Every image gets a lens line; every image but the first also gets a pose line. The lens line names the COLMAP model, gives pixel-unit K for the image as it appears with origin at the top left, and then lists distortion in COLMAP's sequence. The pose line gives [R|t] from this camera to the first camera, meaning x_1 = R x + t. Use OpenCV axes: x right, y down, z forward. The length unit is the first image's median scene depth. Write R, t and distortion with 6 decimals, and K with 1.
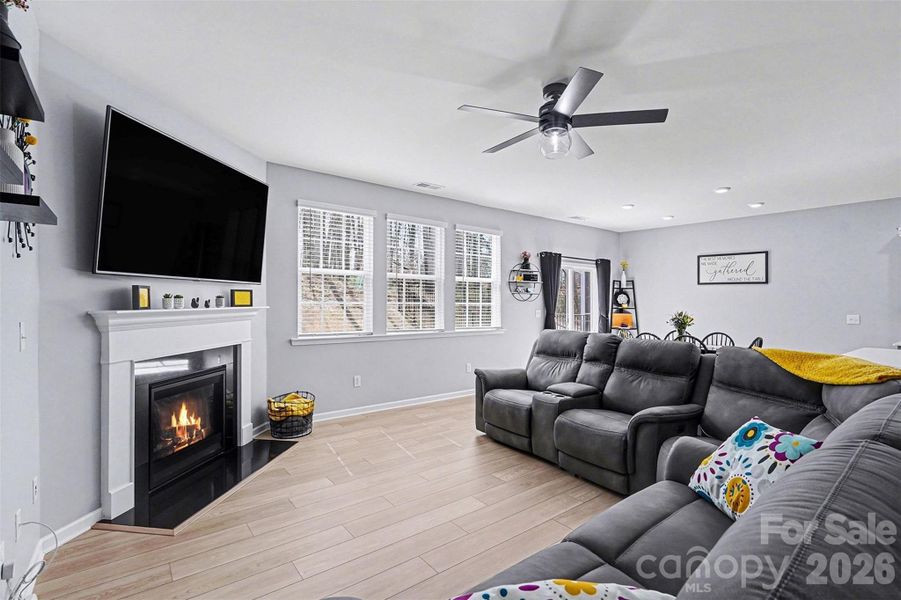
lens RADIAL K [[425.4, 0, 454.7], [0, 425.4, 300.8], [0, 0, 1]] dist [-0.002704, 0.000021]
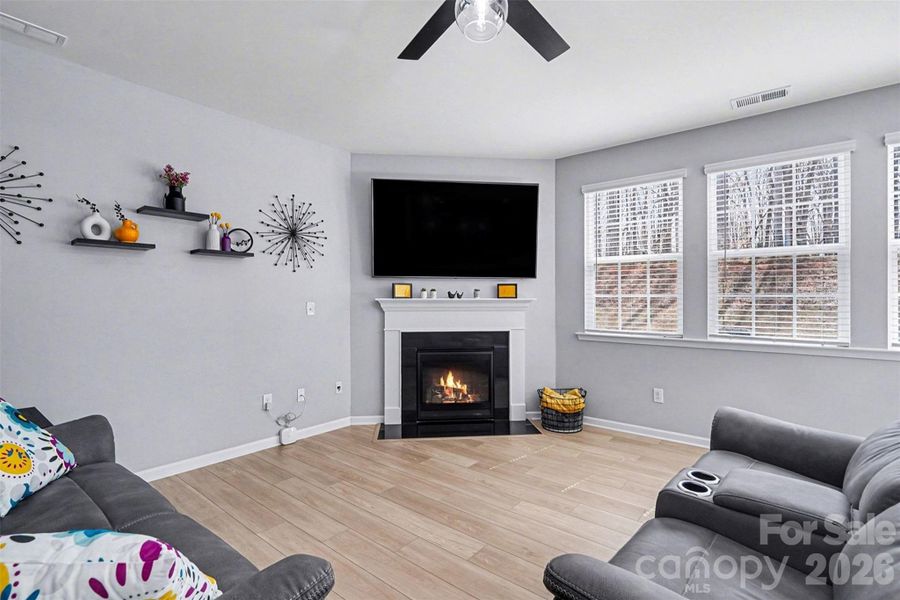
lens RADIAL K [[424.9, 0, 454.2], [0, 424.9, 300.8], [0, 0, 1]] dist [-0.002704, 0.000021]
pose [[0.250965, 0.001747, -0.967995, 0.631690], [0.002004, 0.999995, 0.002324, 0.018256], [0.967994, -0.002523, 0.250960, 0.642098]]
